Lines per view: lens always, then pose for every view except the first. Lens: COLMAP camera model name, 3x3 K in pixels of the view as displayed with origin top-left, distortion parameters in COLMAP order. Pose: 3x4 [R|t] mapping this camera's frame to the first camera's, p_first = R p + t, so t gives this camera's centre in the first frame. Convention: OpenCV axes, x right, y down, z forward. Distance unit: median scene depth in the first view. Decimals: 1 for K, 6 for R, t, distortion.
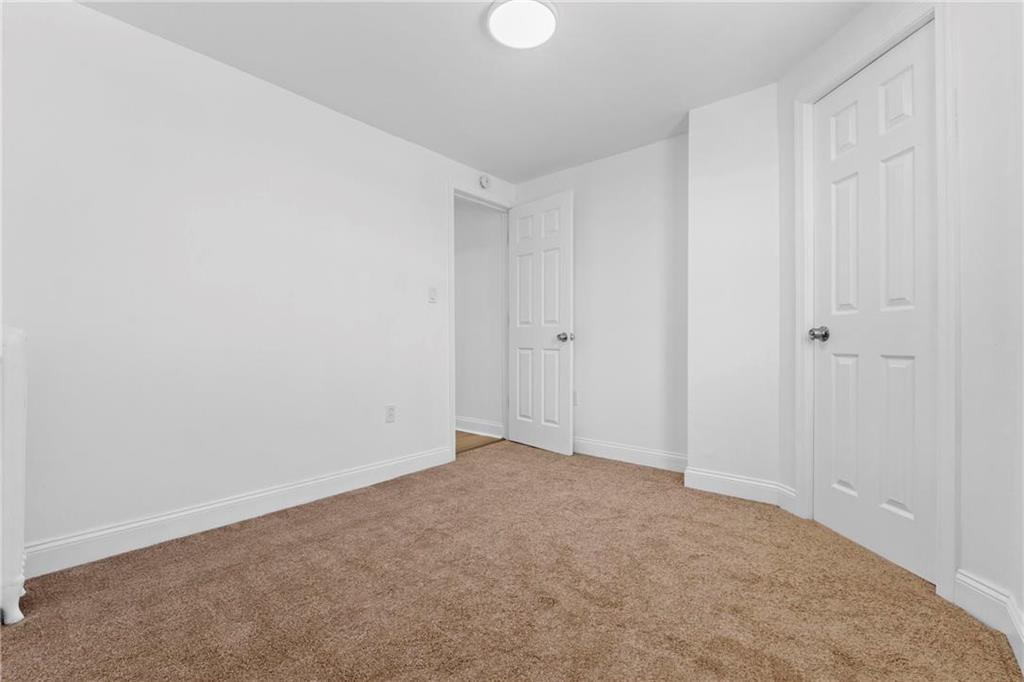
lens RADIAL K [[439.8, 0, 514.0], [0, 439.8, 340.0], [0, 0, 1]] dist [-0.006979, -0.000185]
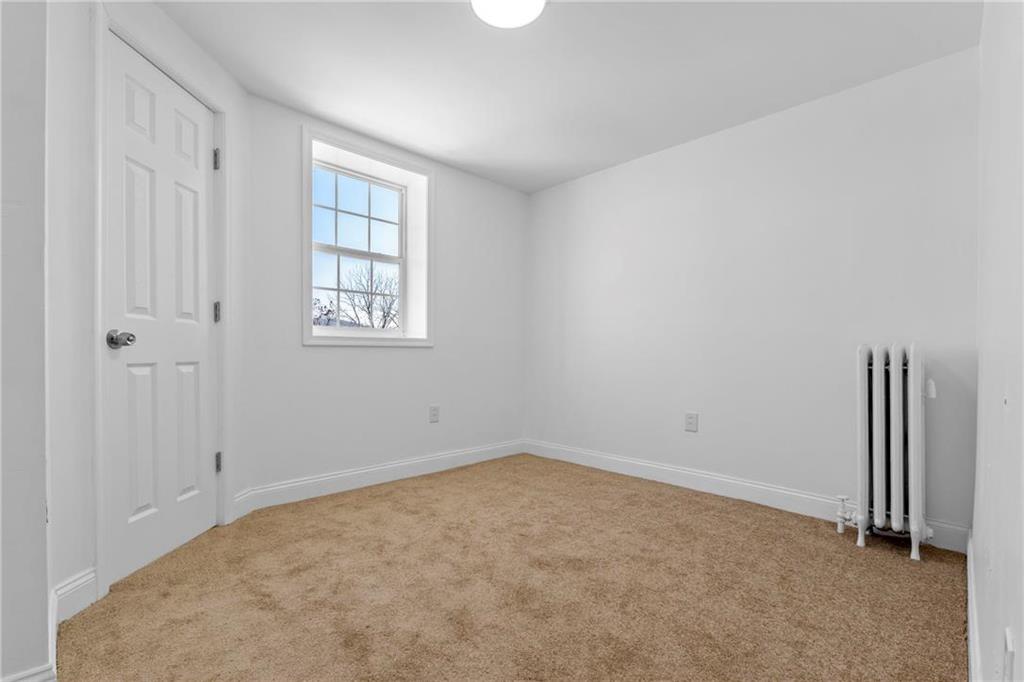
lens RADIAL K [[439.8, 0, 514.0], [0, 439.8, 340.0], [0, 0, 1]] dist [-0.006979, -0.000185]
pose [[-0.994634, 0.003880, 0.103387, -0.097705], [0.000794, 0.999553, -0.029872, 0.011984], [-0.103456, -0.029630, -0.994193, 1.899591]]
